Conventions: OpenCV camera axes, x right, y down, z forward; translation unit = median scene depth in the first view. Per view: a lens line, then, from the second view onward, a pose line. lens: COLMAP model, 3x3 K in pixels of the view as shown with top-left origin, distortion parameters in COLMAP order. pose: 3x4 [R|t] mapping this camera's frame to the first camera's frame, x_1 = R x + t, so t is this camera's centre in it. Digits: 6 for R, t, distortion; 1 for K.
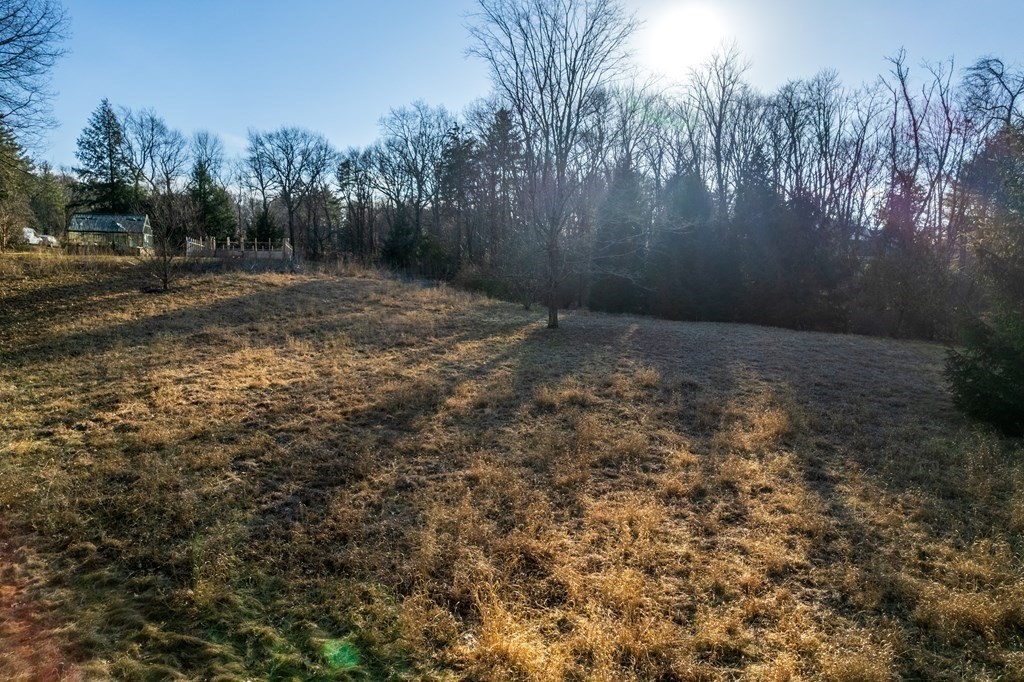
lens RADIAL K [[676.3, 0, 520.9], [0, 676.3, 338.7], [0, 0, 1]] dist [-0.051781, 0.049872]
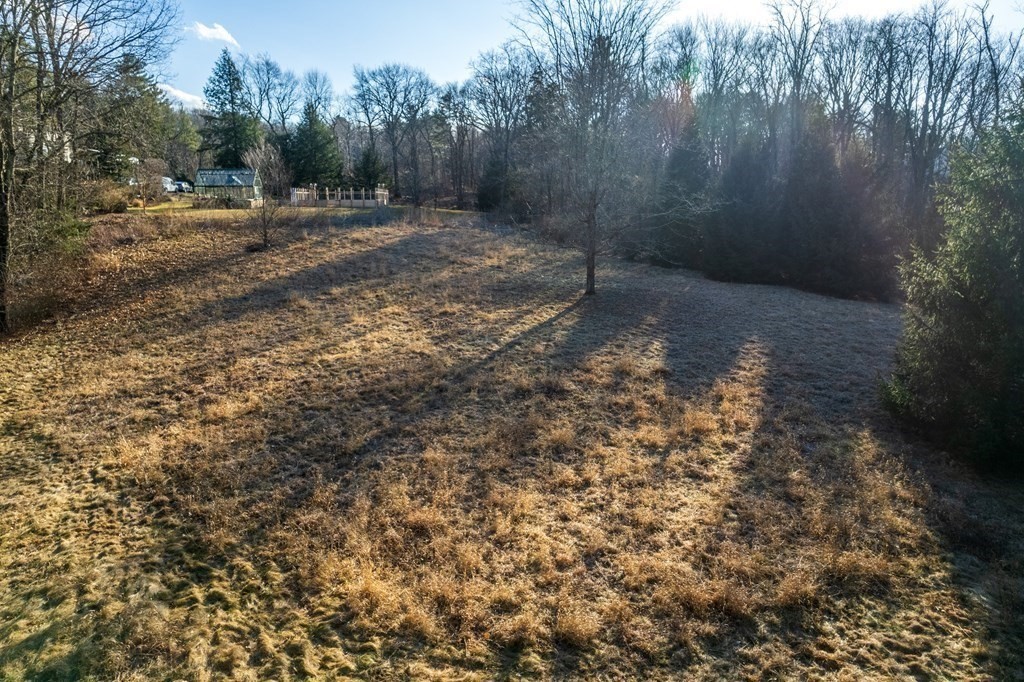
lens RADIAL K [[676.3, 0, 510.2], [0, 676.3, 342.0], [0, 0, 1]] dist [-0.051781, 0.049872]
pose [[0.983904, 0.033828, -0.175469, 0.071452], [-0.012487, 0.992534, 0.121326, -0.043777], [0.178263, -0.117182, 0.976980, -0.061835]]
